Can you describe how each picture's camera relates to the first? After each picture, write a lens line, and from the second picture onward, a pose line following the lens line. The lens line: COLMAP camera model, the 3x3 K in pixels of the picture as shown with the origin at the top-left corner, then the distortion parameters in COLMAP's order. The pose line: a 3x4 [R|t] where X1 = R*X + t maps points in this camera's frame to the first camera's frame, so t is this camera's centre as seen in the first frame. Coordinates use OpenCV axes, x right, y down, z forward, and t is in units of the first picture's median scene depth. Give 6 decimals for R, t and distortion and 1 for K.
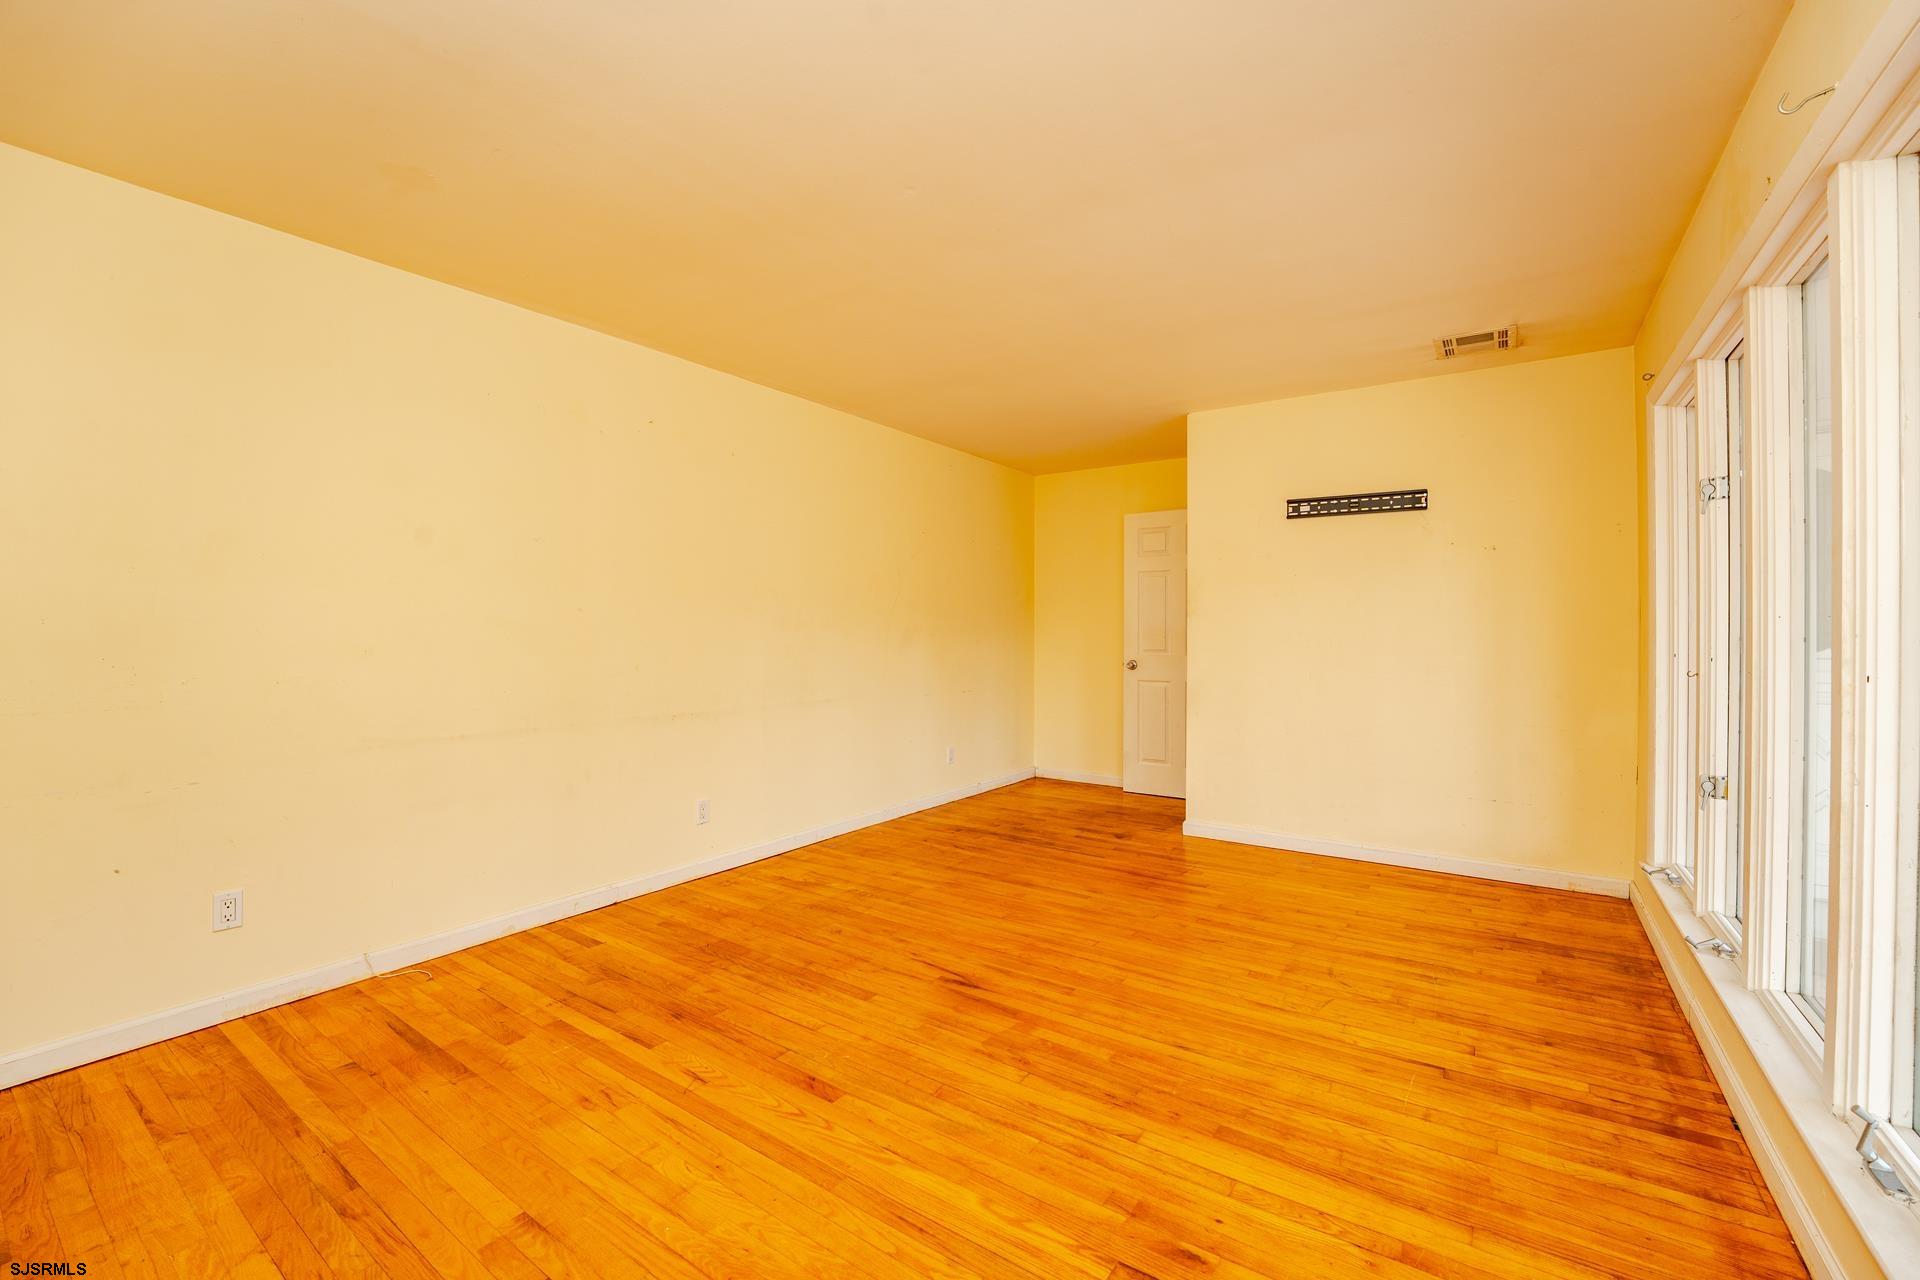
lens RADIAL K [[779.4, 0, 962.2], [0, 779.4, 635.4], [0, 0, 1]] dist [-0.022153, 0.000347]
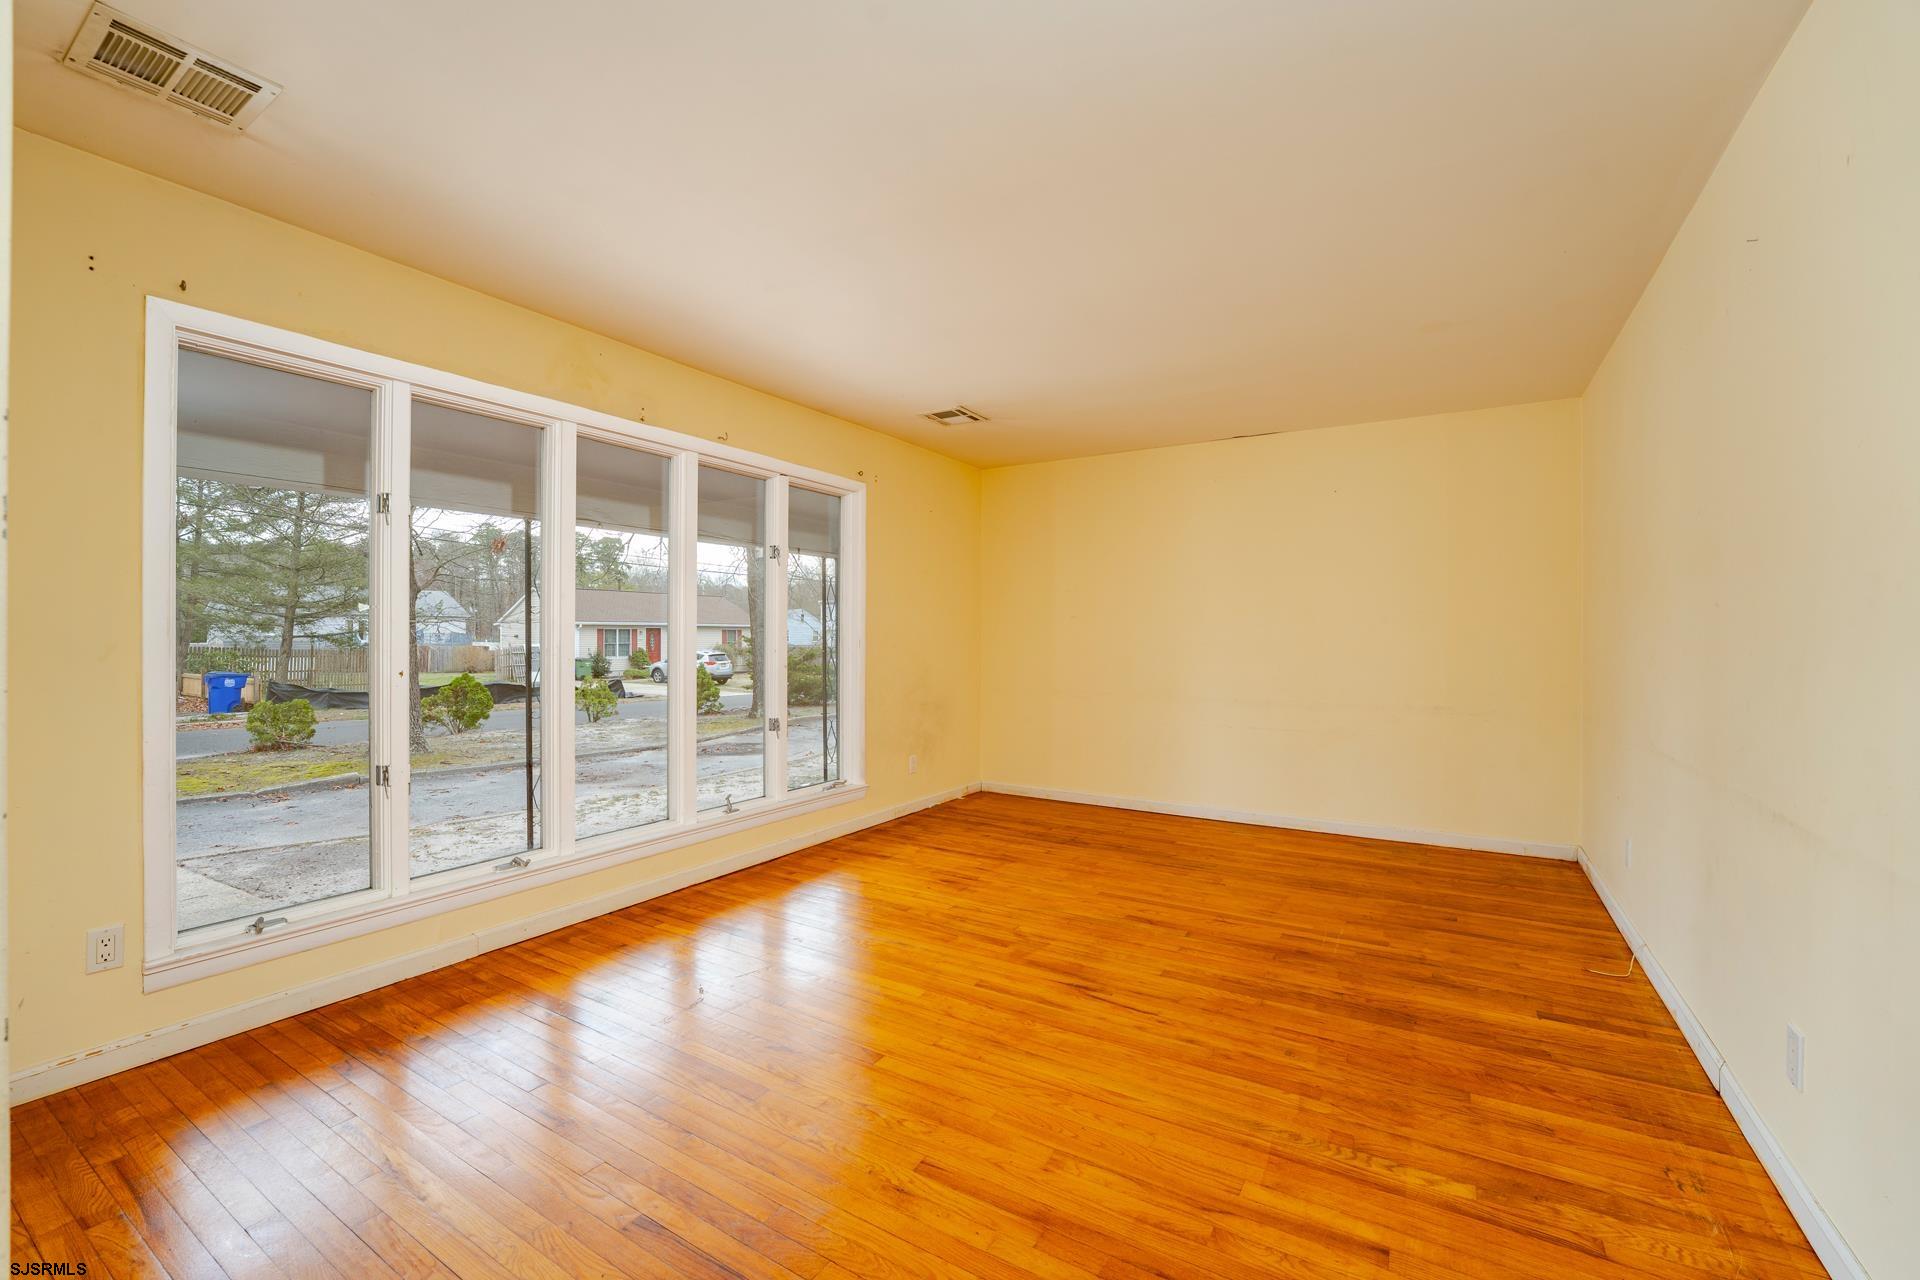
lens RADIAL K [[779.4, 0, 967.8], [0, 779.4, 629.9], [0, 0, 1]] dist [-0.022153, 0.000347]
pose [[-0.998027, -0.002282, -0.062743, 0.226081], [-0.002162, 0.999996, -0.001987, -0.011702], [0.062747, -0.001848, -0.998028, 2.084276]]
